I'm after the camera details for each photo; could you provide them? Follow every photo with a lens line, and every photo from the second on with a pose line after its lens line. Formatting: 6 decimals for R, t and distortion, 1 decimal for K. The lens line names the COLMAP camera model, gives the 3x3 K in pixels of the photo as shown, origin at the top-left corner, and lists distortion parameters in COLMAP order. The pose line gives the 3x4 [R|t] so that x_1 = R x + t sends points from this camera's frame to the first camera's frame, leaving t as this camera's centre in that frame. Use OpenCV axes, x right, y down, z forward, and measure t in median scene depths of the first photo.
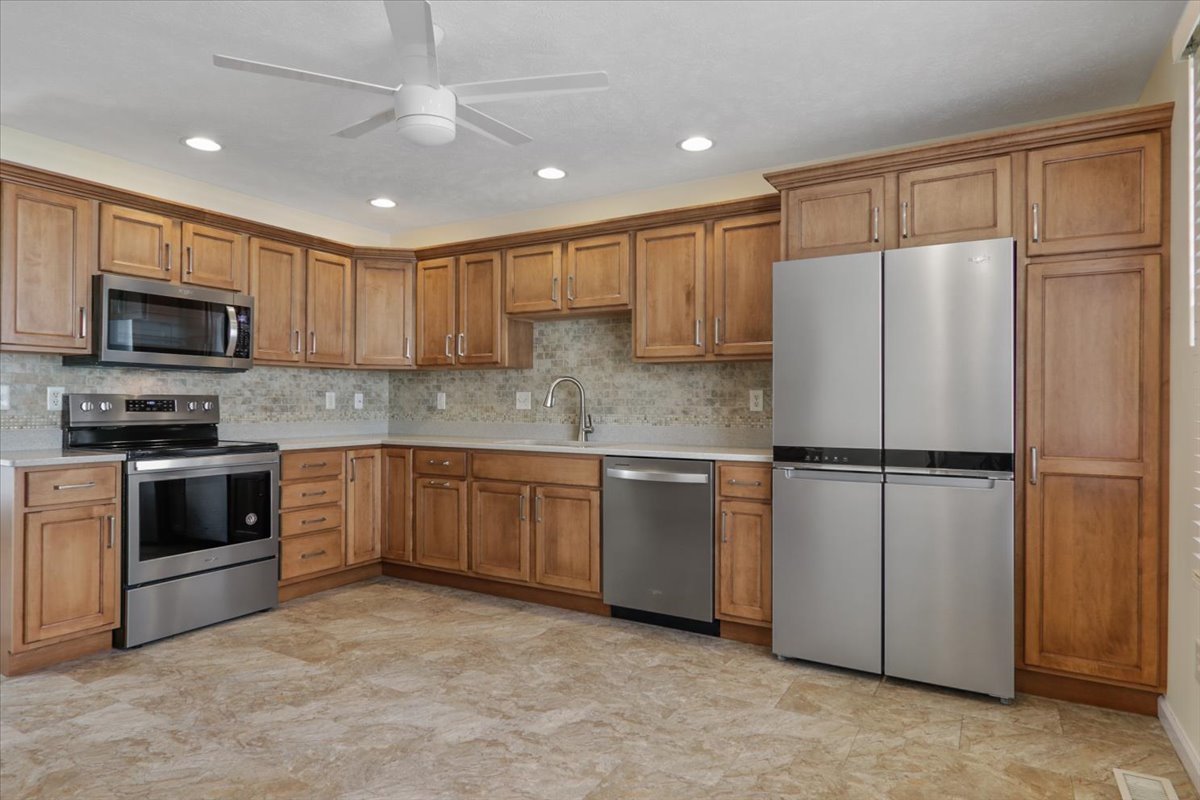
lens RADIAL K [[680.1, 0, 600.0], [0, 680.1, 400.0], [0, 0, 1]] dist [0.000228, 0.001676]
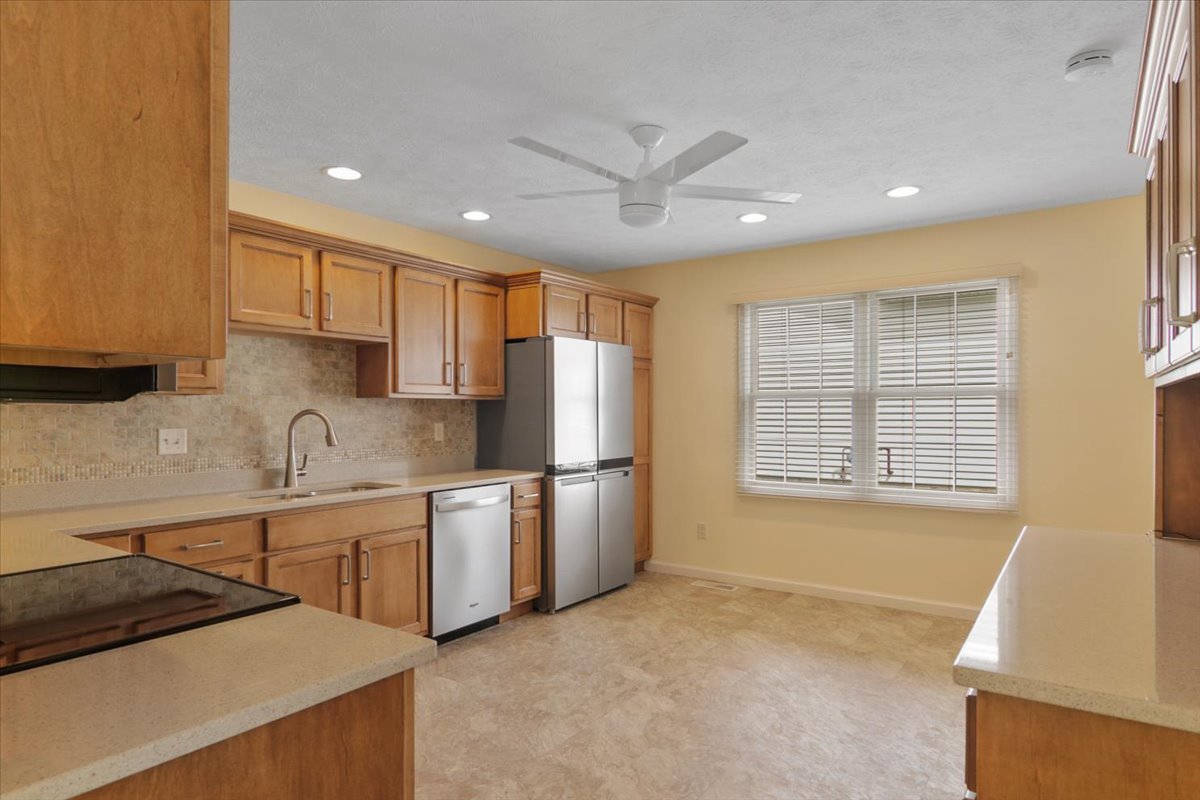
lens RADIAL K [[680.1, 0, 600.0], [0, 680.1, 400.0], [0, 0, 1]] dist [0.000228, 0.001676]
pose [[0.088080, 0.013841, 0.996017, -0.924993], [-0.001909, 0.999904, -0.013727, -0.039095], [-0.996112, -0.000693, 0.088098, 0.619661]]
